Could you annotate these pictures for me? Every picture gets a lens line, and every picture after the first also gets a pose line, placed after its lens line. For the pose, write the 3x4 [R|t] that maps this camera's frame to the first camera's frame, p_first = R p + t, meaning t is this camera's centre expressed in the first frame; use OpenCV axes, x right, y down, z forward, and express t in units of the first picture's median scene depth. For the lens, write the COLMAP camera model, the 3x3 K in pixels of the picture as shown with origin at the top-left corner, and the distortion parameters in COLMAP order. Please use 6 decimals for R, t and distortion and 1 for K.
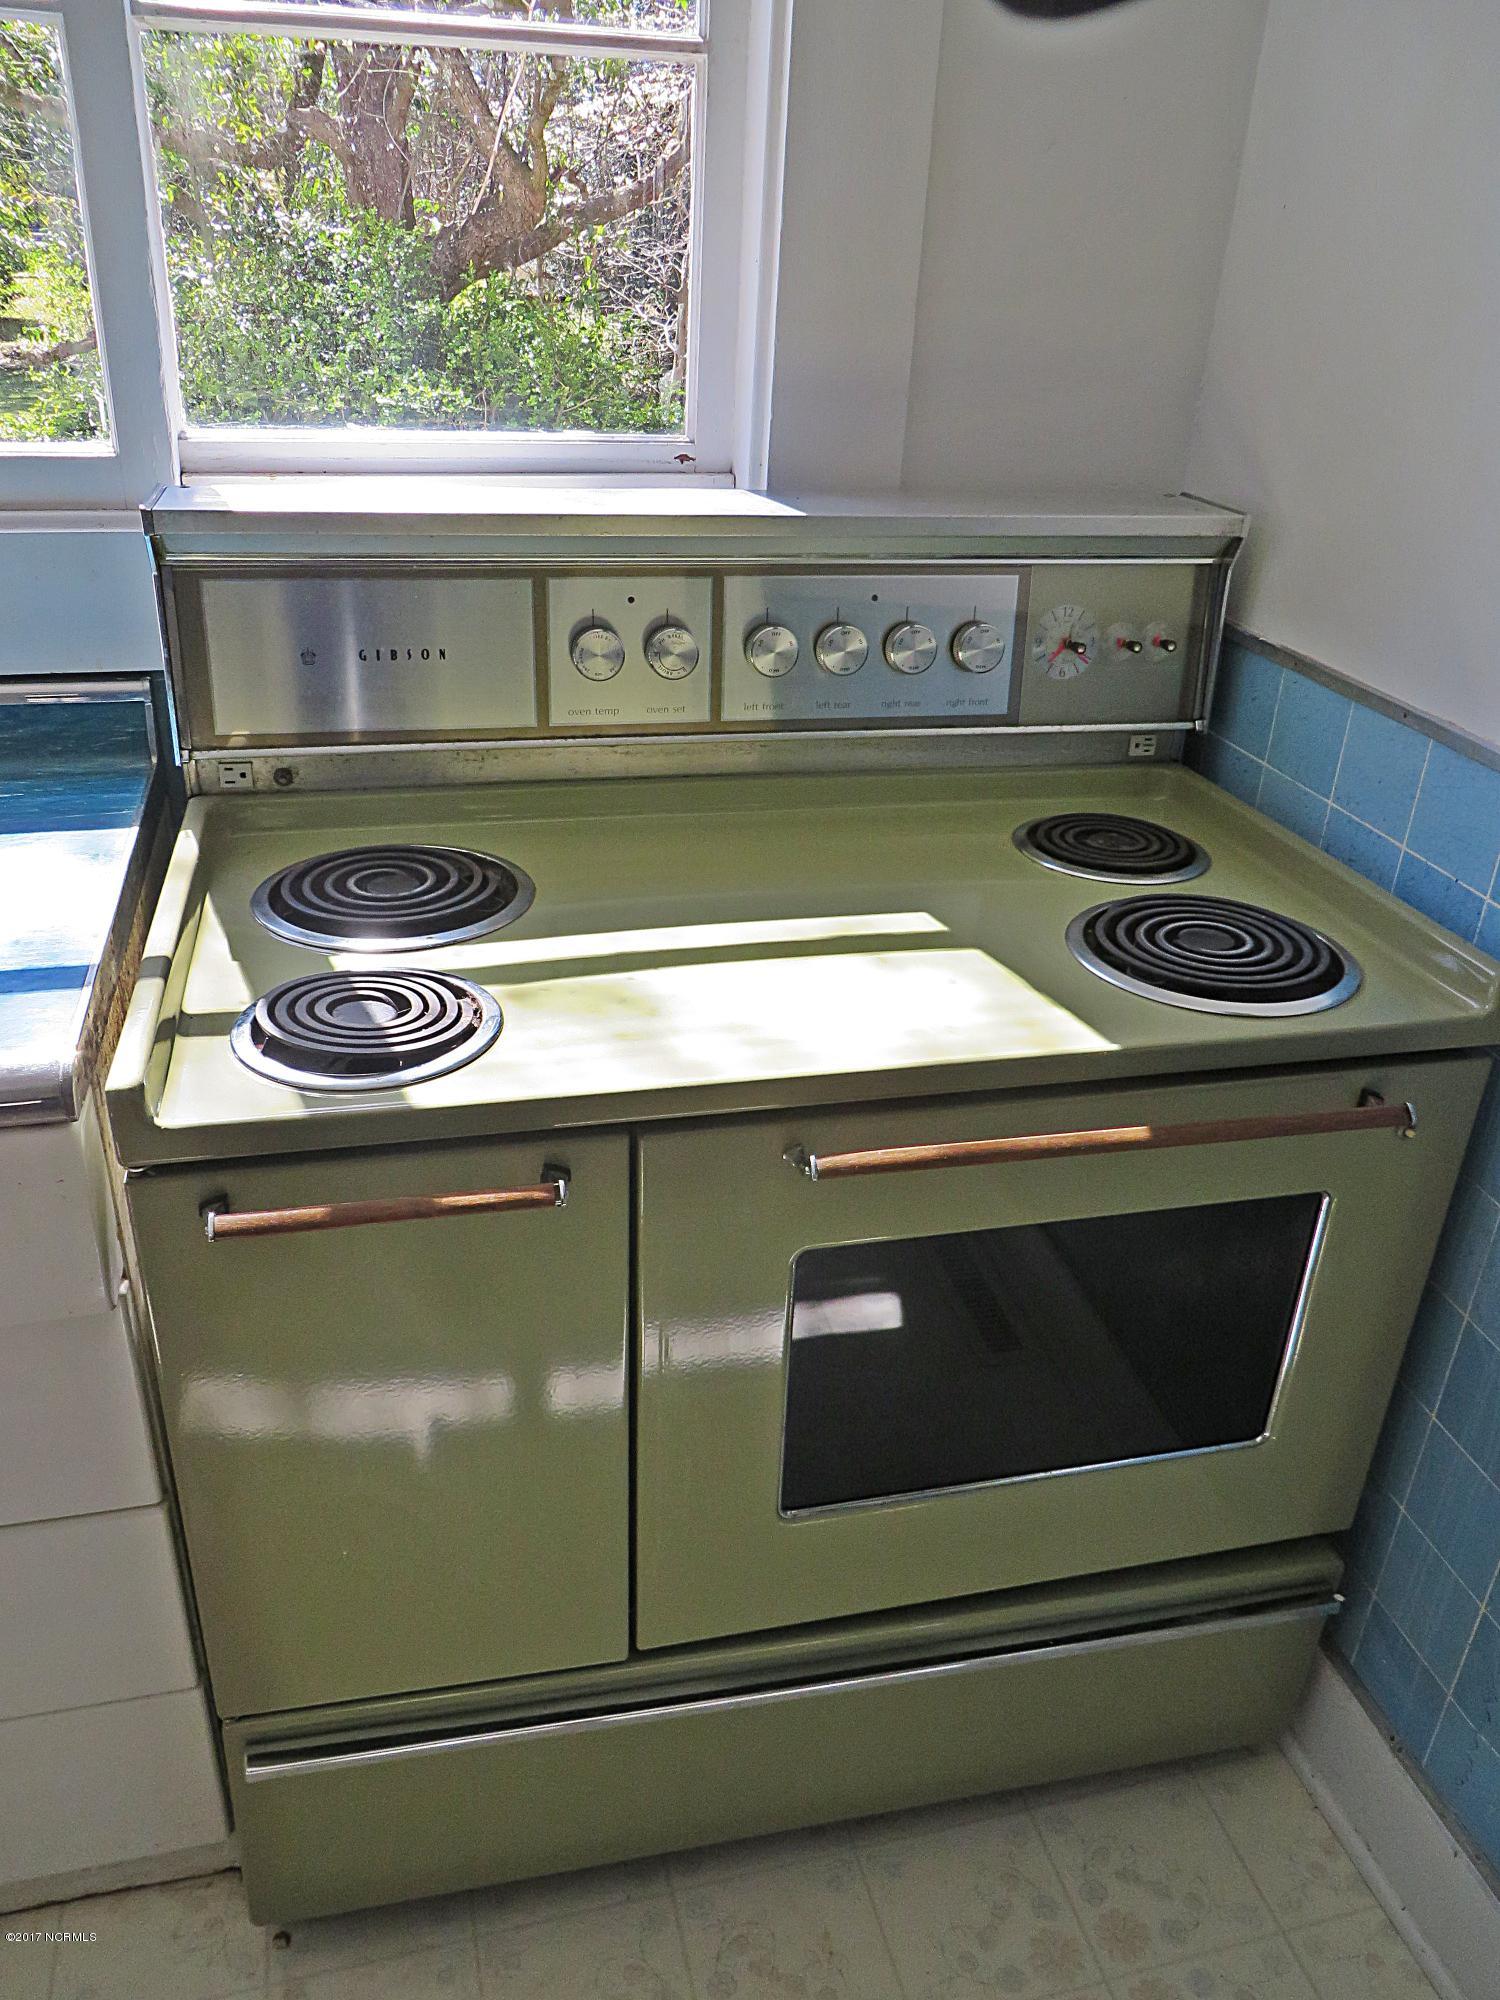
lens RADIAL K [[1506.1, 0, 749.6], [0, 1506.1, 1000.5], [0, 0, 1]] dist [-0.020757, 0.020118]
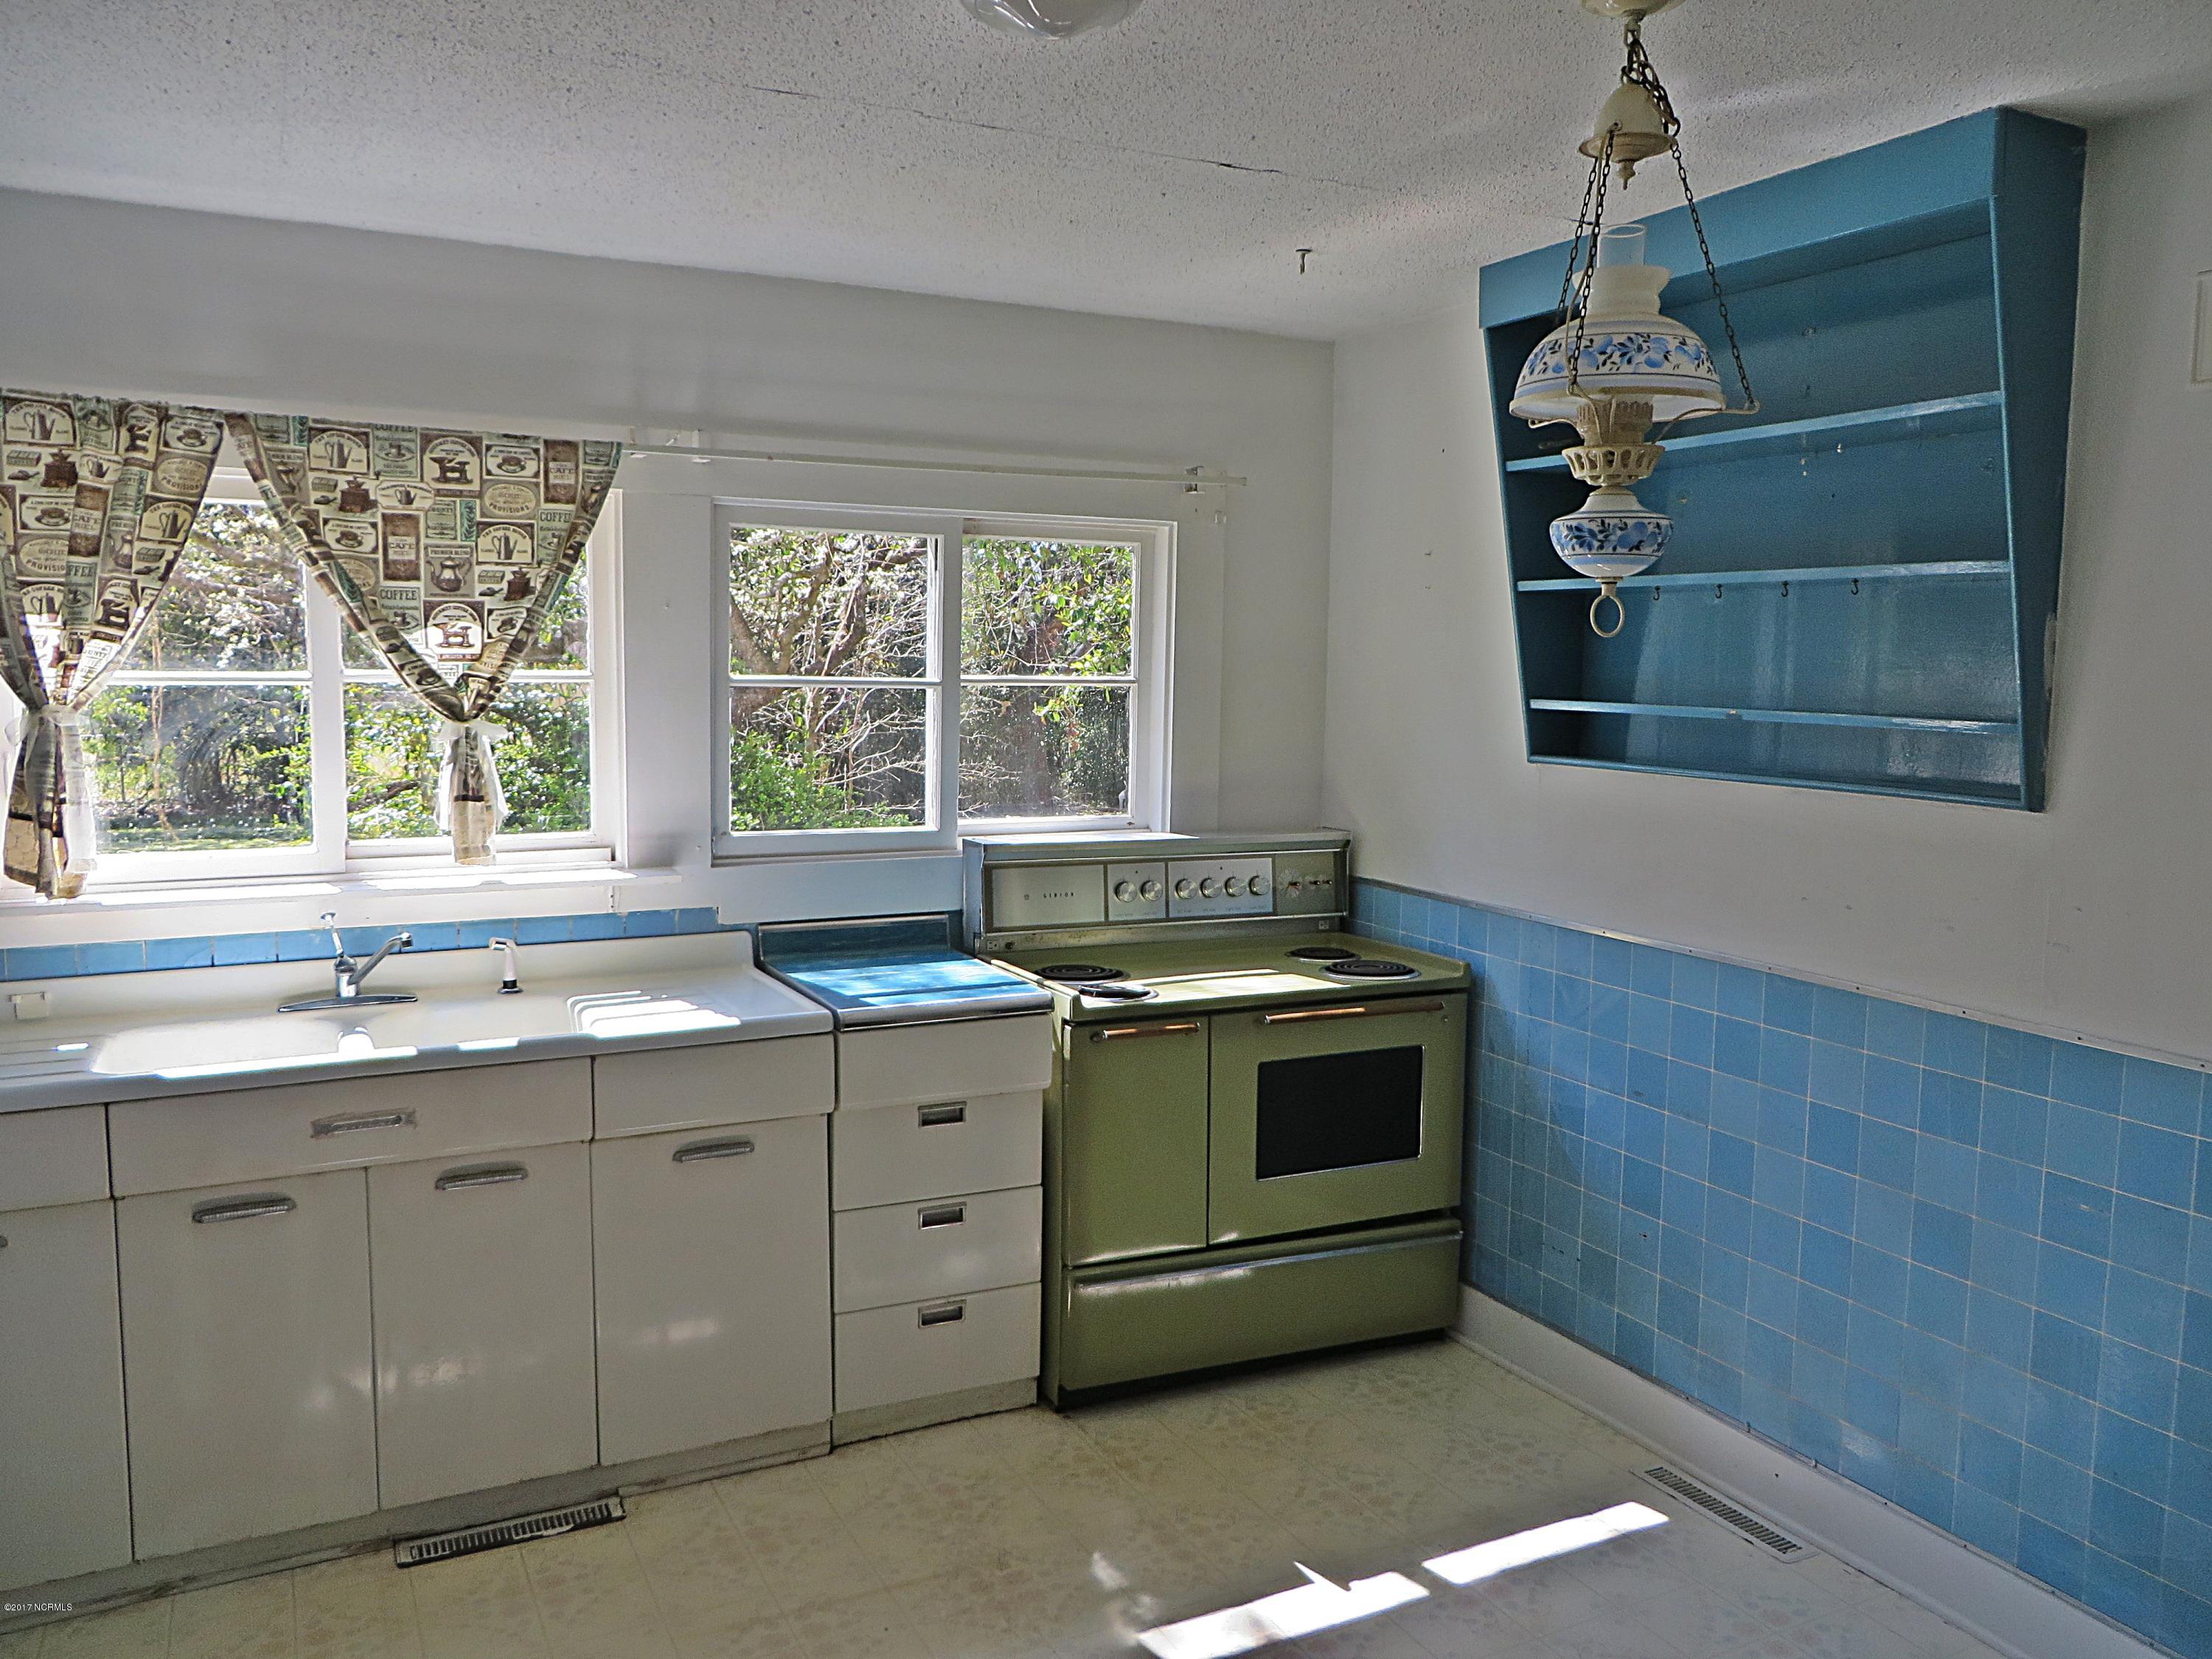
lens RADIAL K [[1665.7, 0, 1105.2], [0, 1665.7, 819.6], [0, 0, 1]] dist [-0.020757, 0.020118]
pose [[0.977766, -0.047142, 0.204330, -0.679113], [0.118027, 0.929125, -0.350424, 0.623124], [-0.173329, 0.366749, 0.914031, -1.588072]]
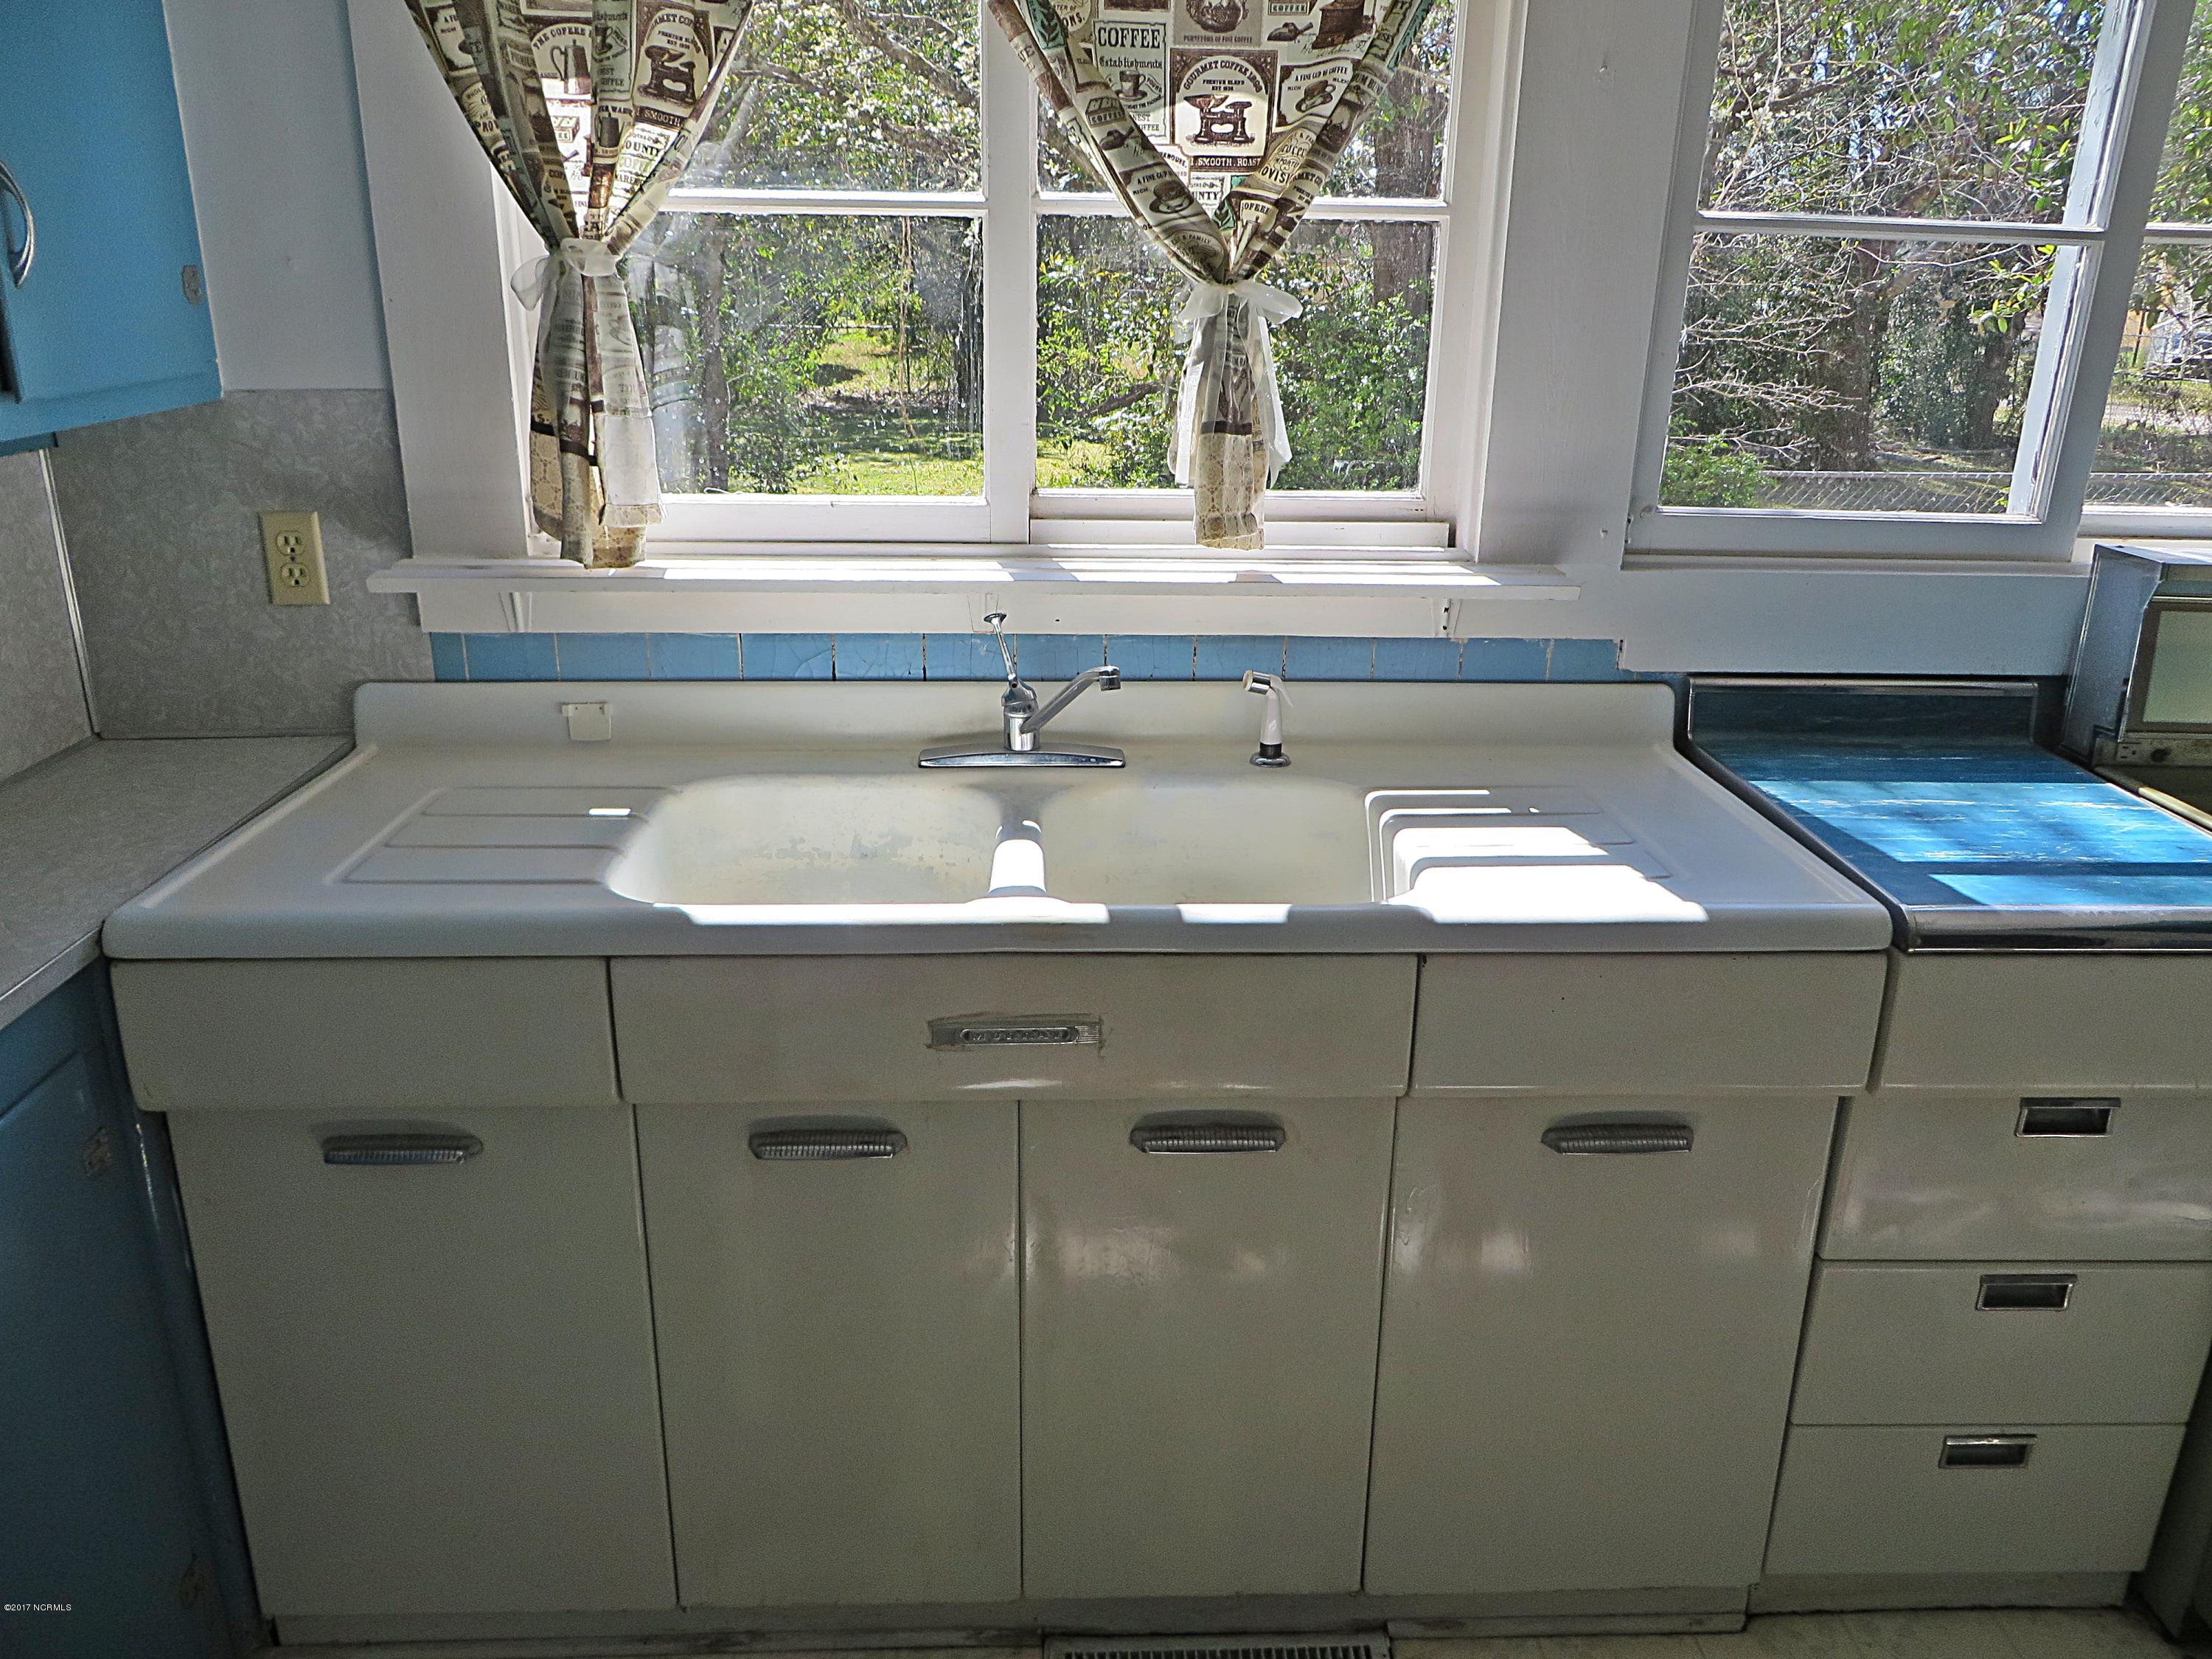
lens RADIAL K [[1665.7, 0, 1116.7], [0, 1665.7, 834.3], [0, 0, 1]] dist [-0.020757, 0.020118]
pose [[0.977180, 0.050965, -0.206206, -0.867734], [-0.079294, 0.988135, -0.131537, 0.181084], [0.197055, 0.144886, 0.969627, -0.583205]]
